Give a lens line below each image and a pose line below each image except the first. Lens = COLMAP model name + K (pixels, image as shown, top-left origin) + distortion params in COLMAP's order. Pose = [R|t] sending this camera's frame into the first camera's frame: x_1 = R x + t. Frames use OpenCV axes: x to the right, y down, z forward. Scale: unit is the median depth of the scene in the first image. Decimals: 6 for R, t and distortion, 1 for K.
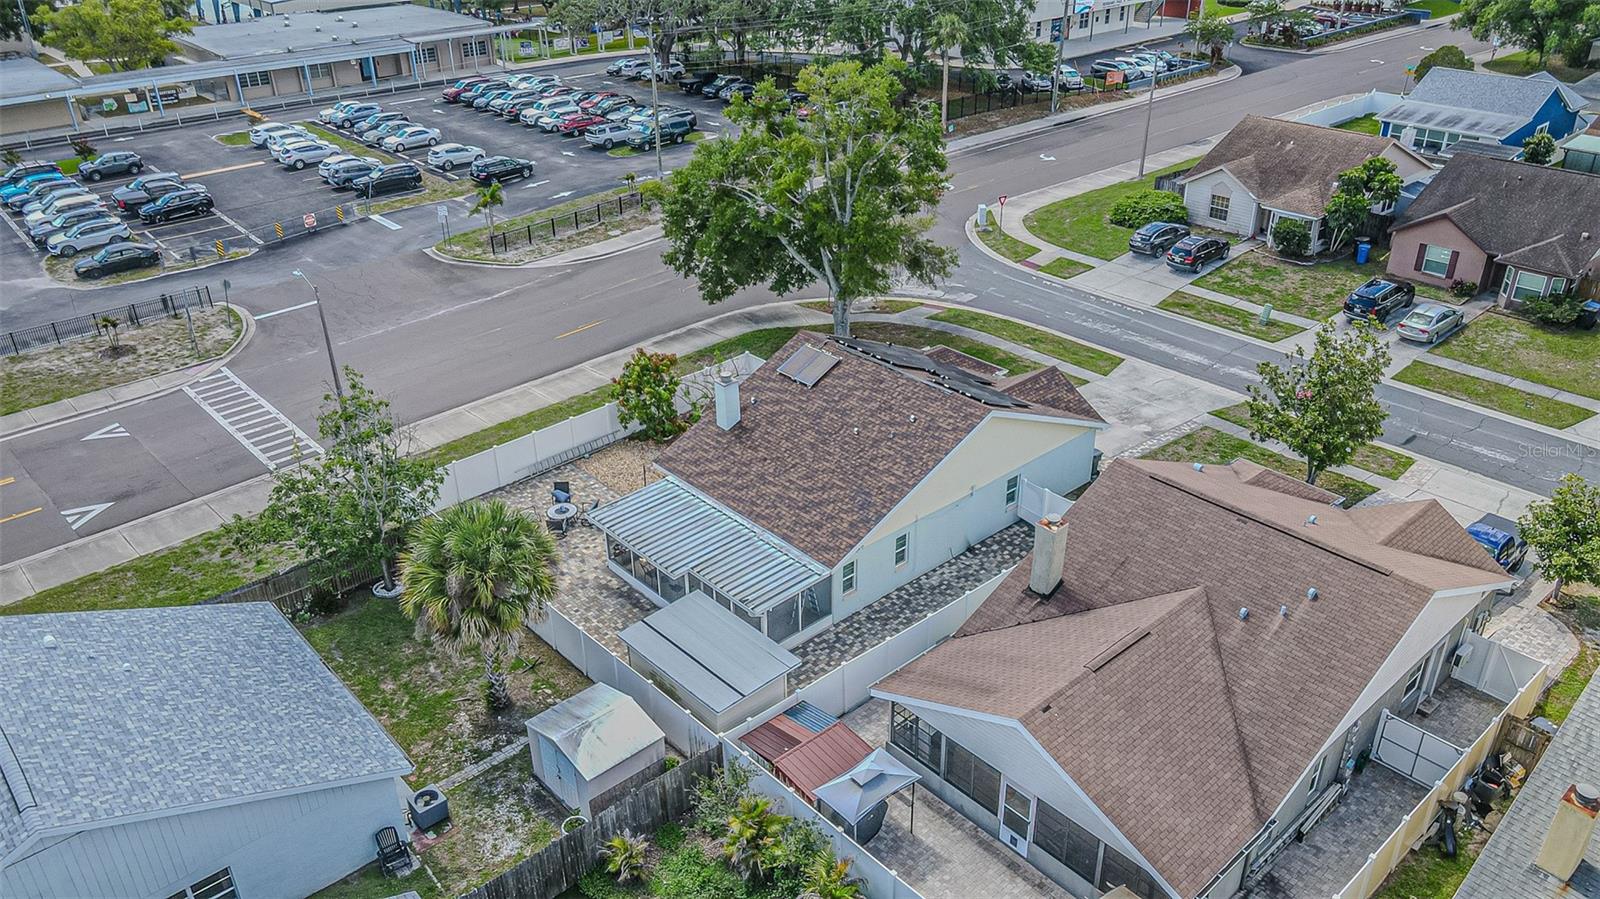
lens RADIAL K [[1184.7, 0, 800.0], [0, 1184.7, 449.5], [0, 0, 1]] dist [0.017928, 0.002157]
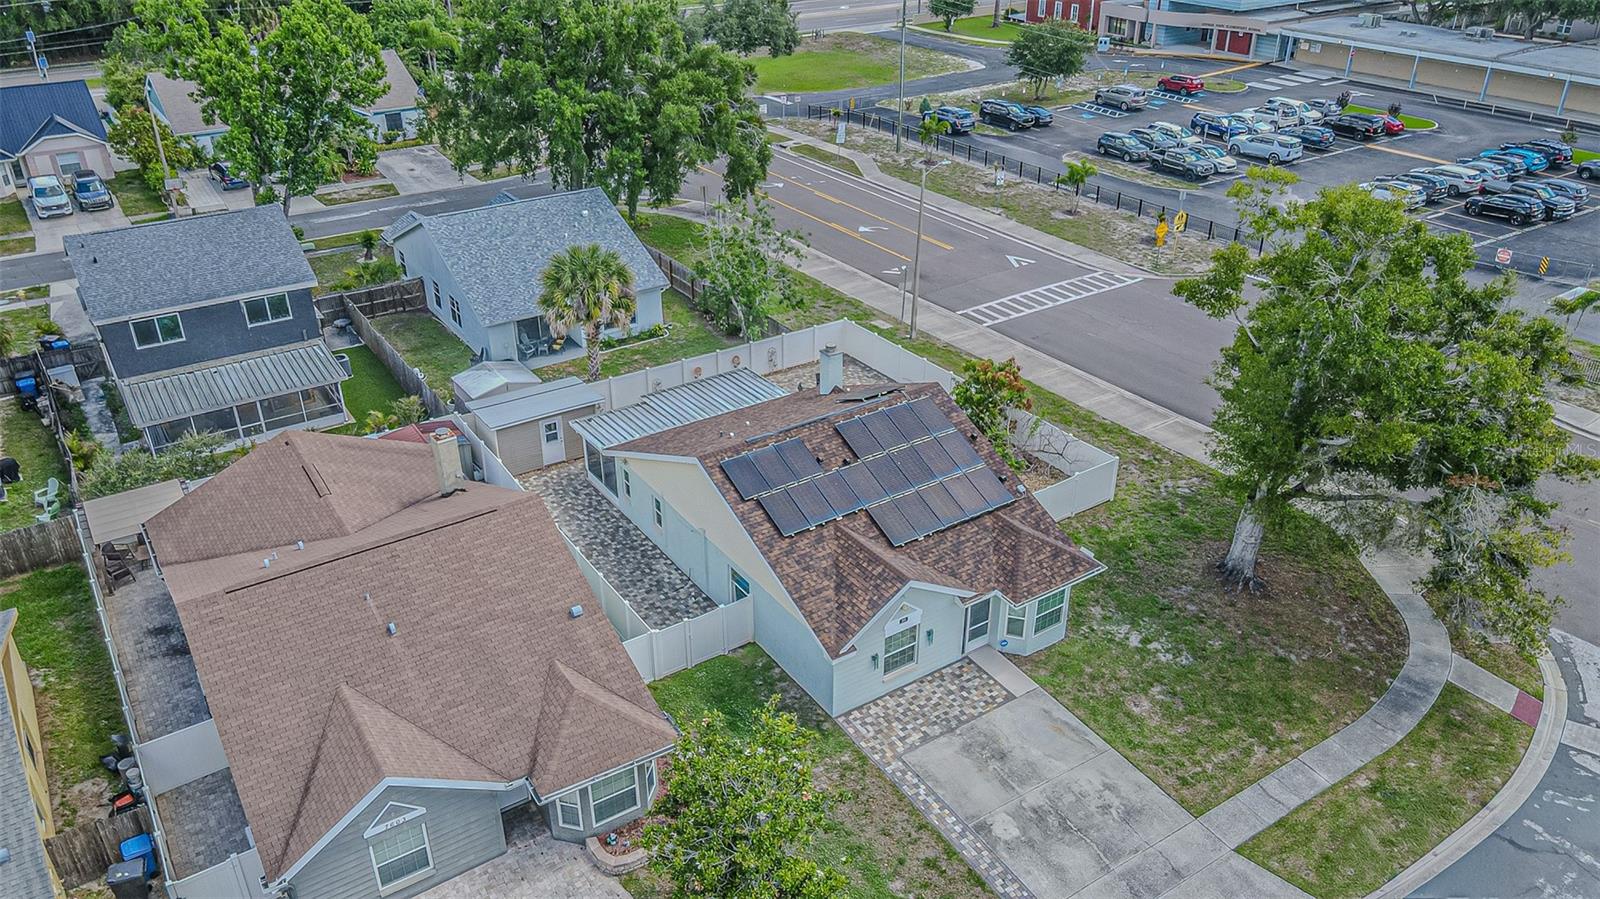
lens RADIAL K [[1184.7, 0, 800.0], [0, 1184.7, 449.5], [0, 0, 1]] dist [0.017928, 0.002157]
pose [[-0.153182, 0.473963, -0.867119, 0.607931], [-0.465069, 0.739649, 0.486446, -0.335782], [0.871921, 0.477785, 0.107125, 0.642778]]
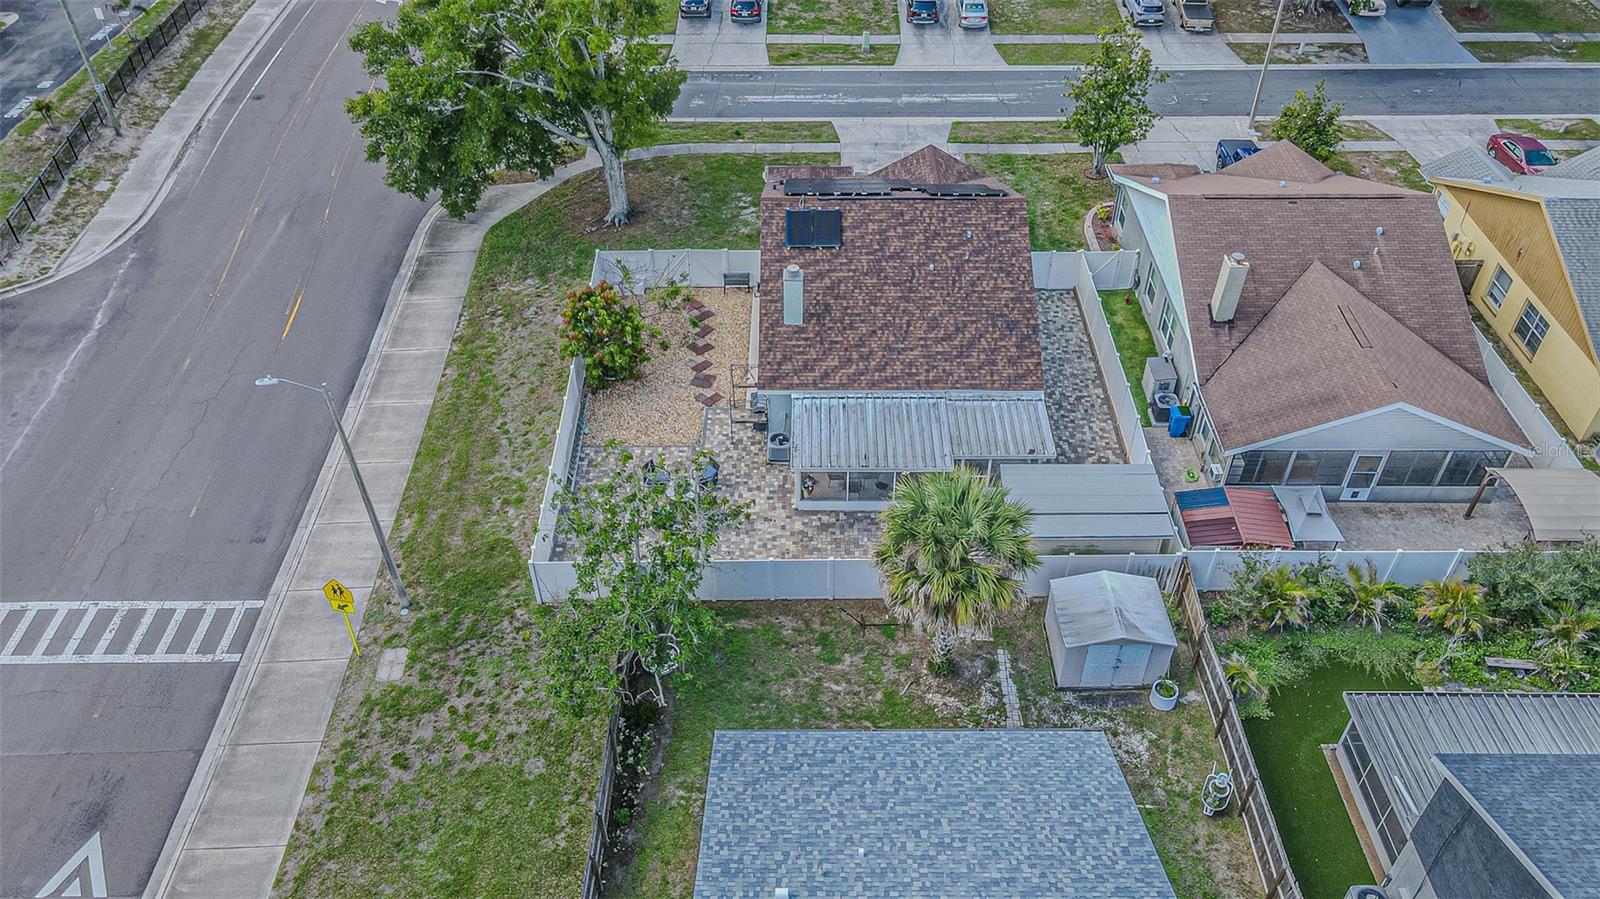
lens RADIAL K [[1184.7, 0, 800.0], [0, 1184.7, 449.5], [0, 0, 1]] dist [0.017928, 0.002157]
pose [[0.671687, -0.479842, 0.564436, -0.451075], [0.347189, 0.876931, 0.332342, -0.170417], [-0.654444, -0.027264, 0.755619, 0.203530]]
